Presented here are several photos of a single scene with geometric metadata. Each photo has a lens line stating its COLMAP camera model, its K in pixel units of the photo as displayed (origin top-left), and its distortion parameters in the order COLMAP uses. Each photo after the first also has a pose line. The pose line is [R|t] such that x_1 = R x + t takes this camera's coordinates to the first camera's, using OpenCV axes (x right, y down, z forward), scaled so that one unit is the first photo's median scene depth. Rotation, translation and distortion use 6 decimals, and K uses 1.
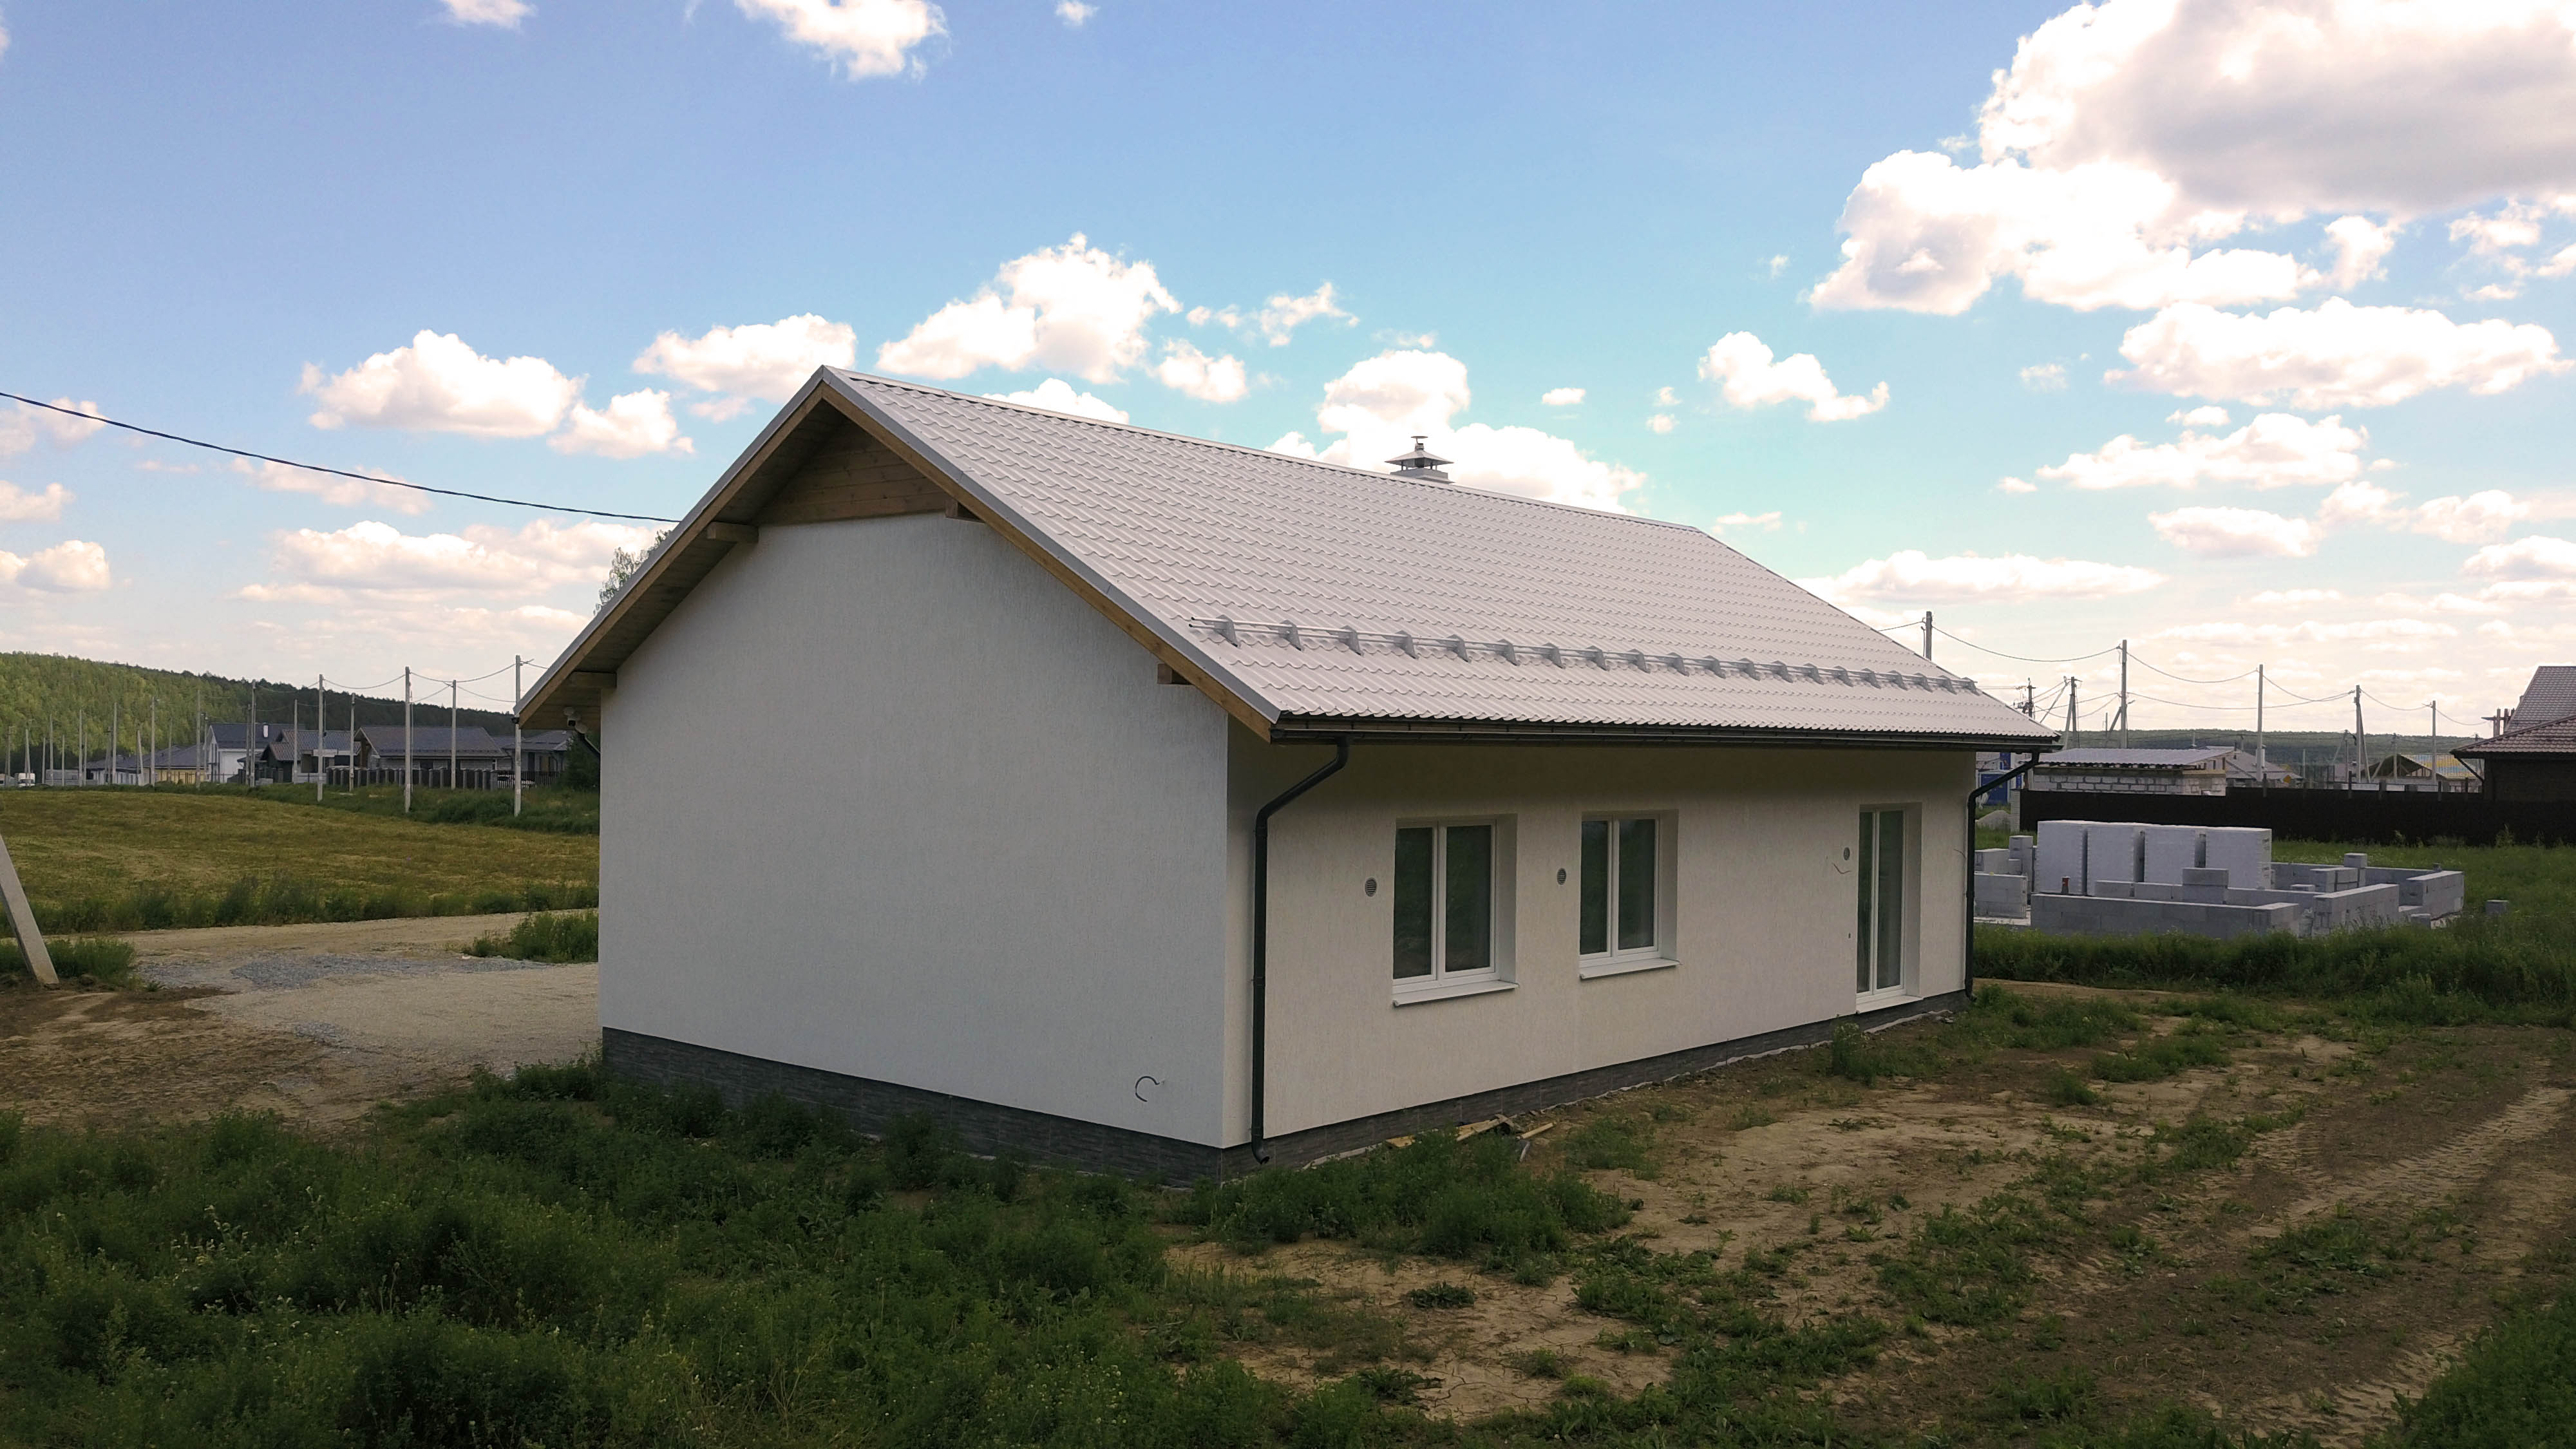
lens RADIAL K [[1959.4, 0, 1318.1], [0, 1959.4, 771.1], [0, 0, 1]] dist [0.002500, 0.001226]
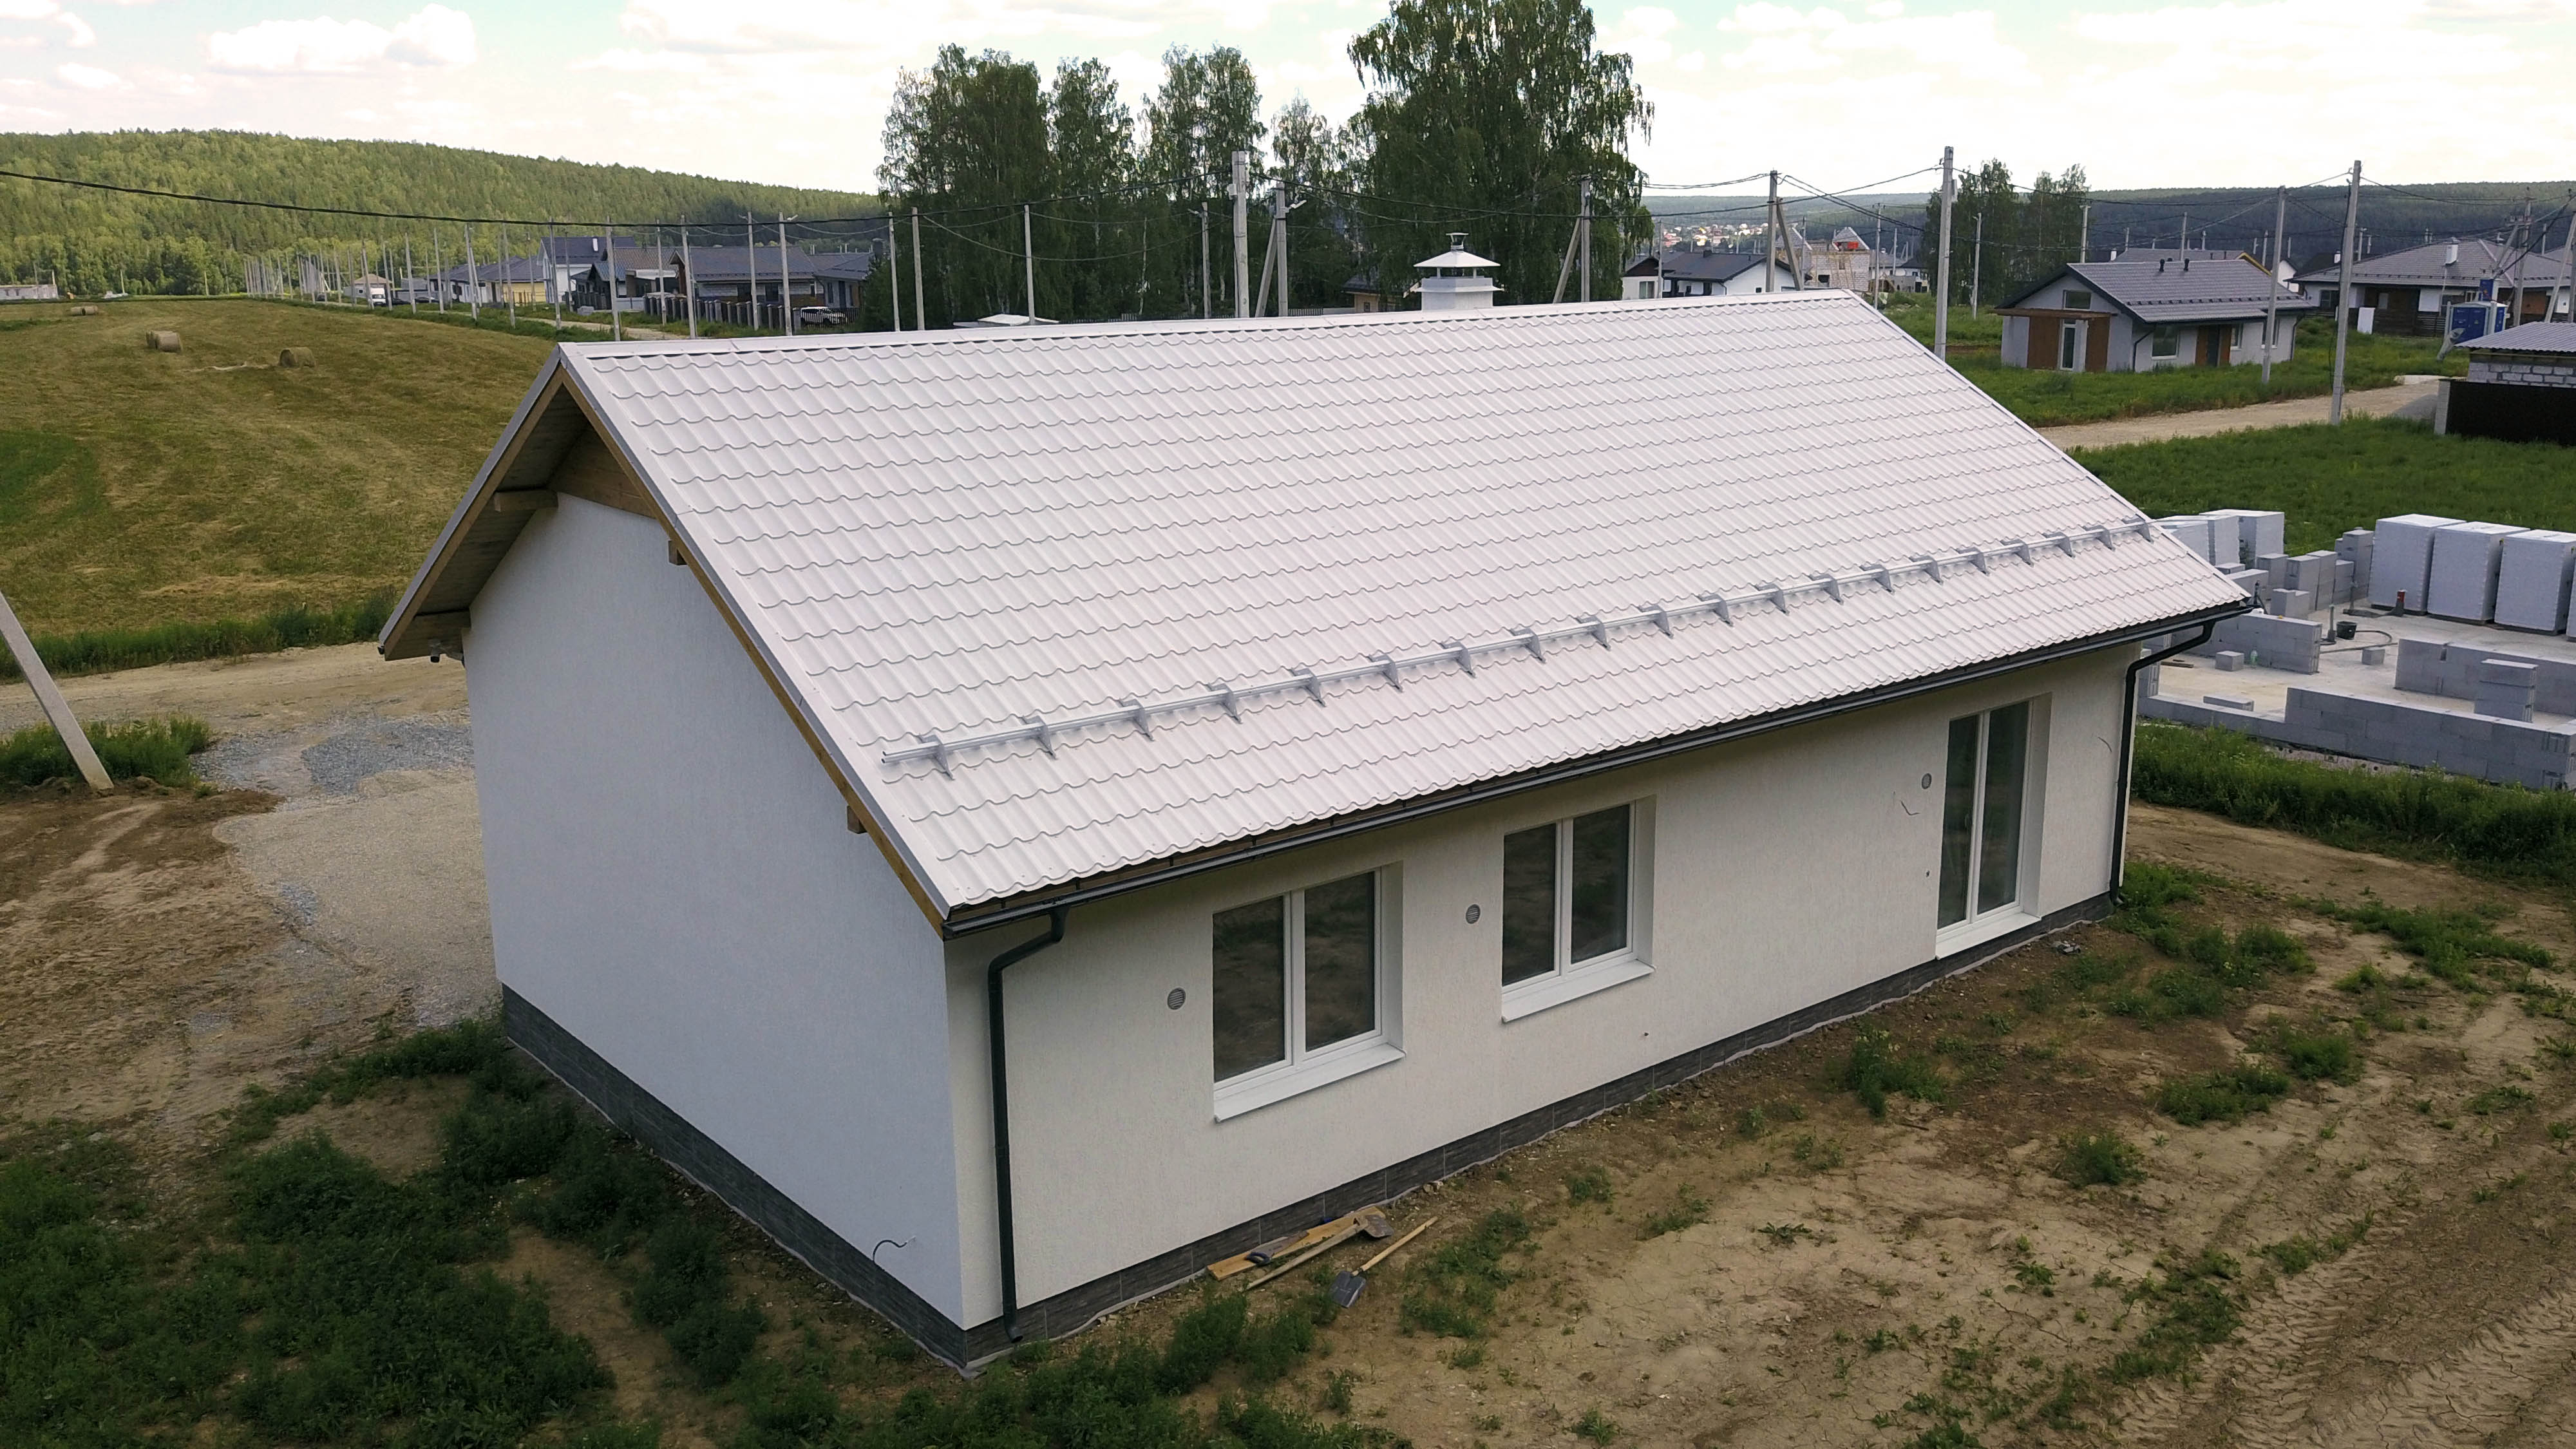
lens RADIAL K [[2107.3, 0, 1411.8], [0, 2107.3, 709.3], [0, 0, 1]] dist [0.002969, -0.003997]
pose [[0.989339, 0.021433, -0.144044, 0.214218], [0.009909, 0.976910, 0.213421, -0.213736], [0.145292, -0.212573, 0.966283, 0.128251]]
